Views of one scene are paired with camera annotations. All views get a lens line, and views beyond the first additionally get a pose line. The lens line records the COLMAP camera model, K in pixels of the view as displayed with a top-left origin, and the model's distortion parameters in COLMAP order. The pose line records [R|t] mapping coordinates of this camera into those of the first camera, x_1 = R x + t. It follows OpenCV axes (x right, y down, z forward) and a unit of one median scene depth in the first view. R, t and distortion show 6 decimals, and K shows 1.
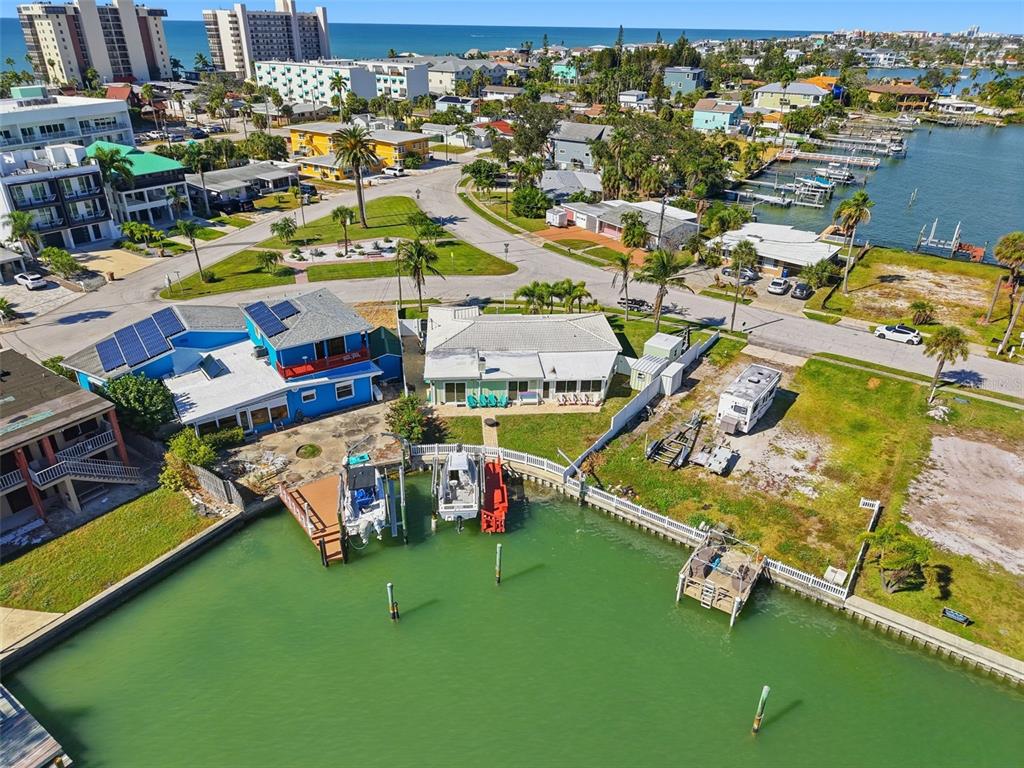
lens RADIAL K [[682.2, 0, 515.4], [0, 682.2, 384.5], [0, 0, 1]] dist [0.026145, -0.018124]
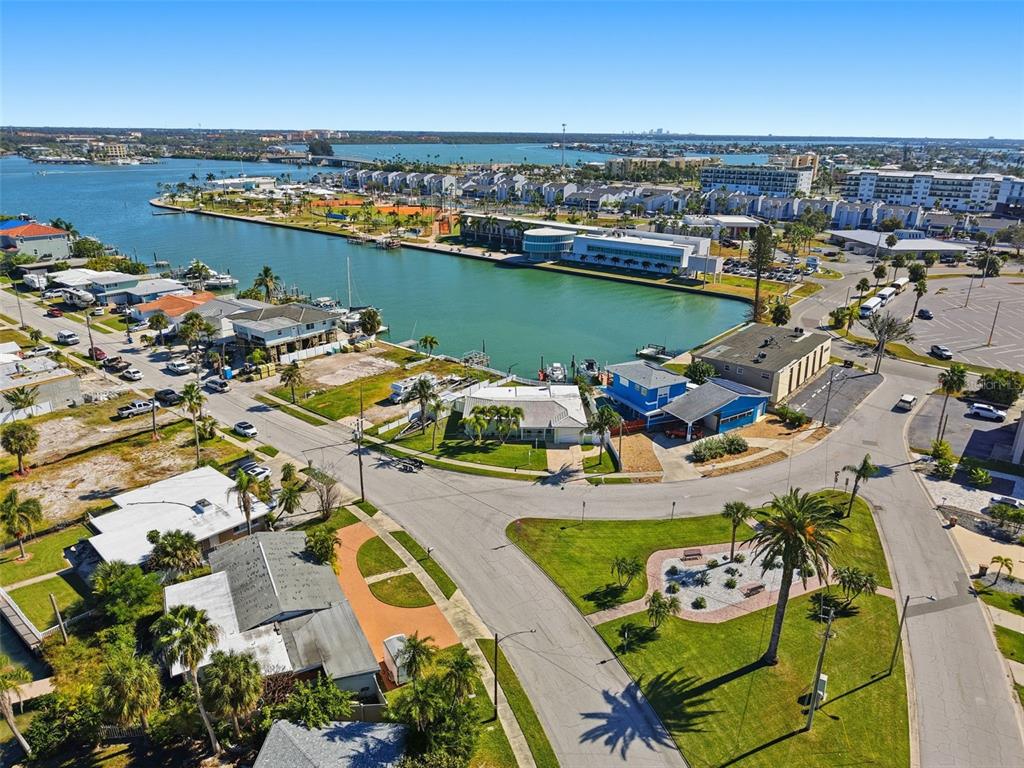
lens RADIAL K [[682.2, 0, 516.0], [0, 682.2, 384.6], [0, 0, 1]] dist [0.026145, -0.018124]
pose [[-0.996286, -0.055922, 0.065477, -0.052293], [0.011590, 0.666397, 0.745507, -0.882297], [-0.085324, 0.743497, -0.663274, 1.378464]]
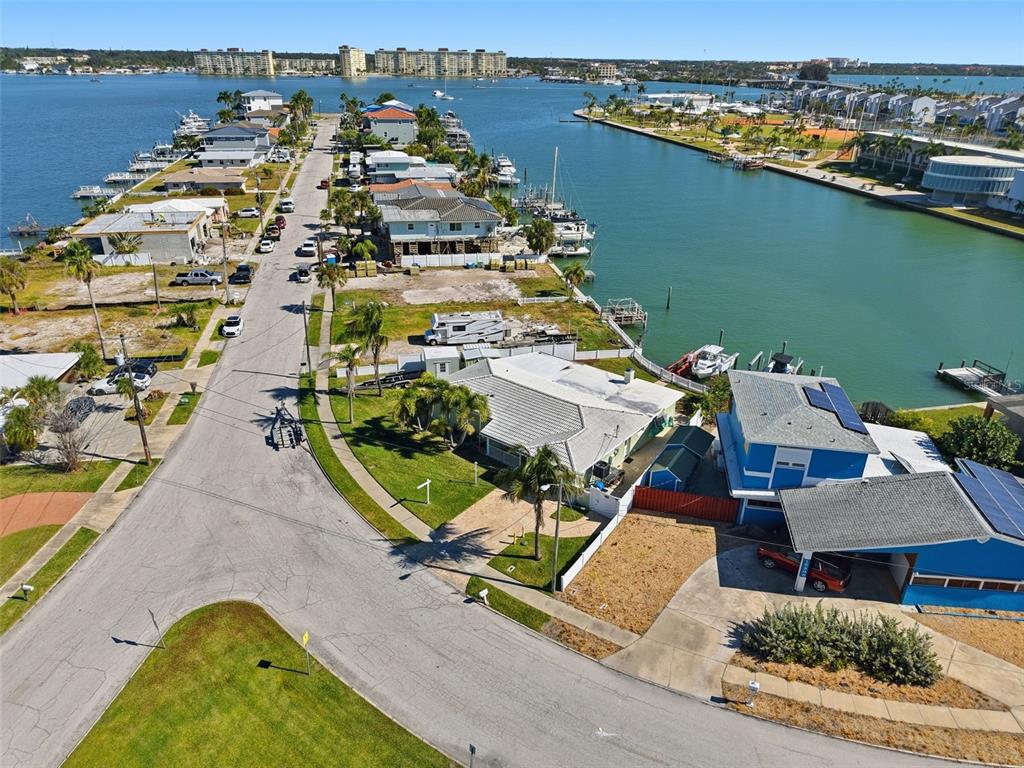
lens RADIAL K [[682.2, 0, 516.5], [0, 682.2, 382.9], [0, 0, 1]] dist [0.026145, -0.018124]
pose [[-0.725834, -0.322174, 0.607758, -0.345789], [0.296922, 0.650241, 0.699303, -0.487537], [-0.620486, 0.688034, -0.376306, 0.911888]]
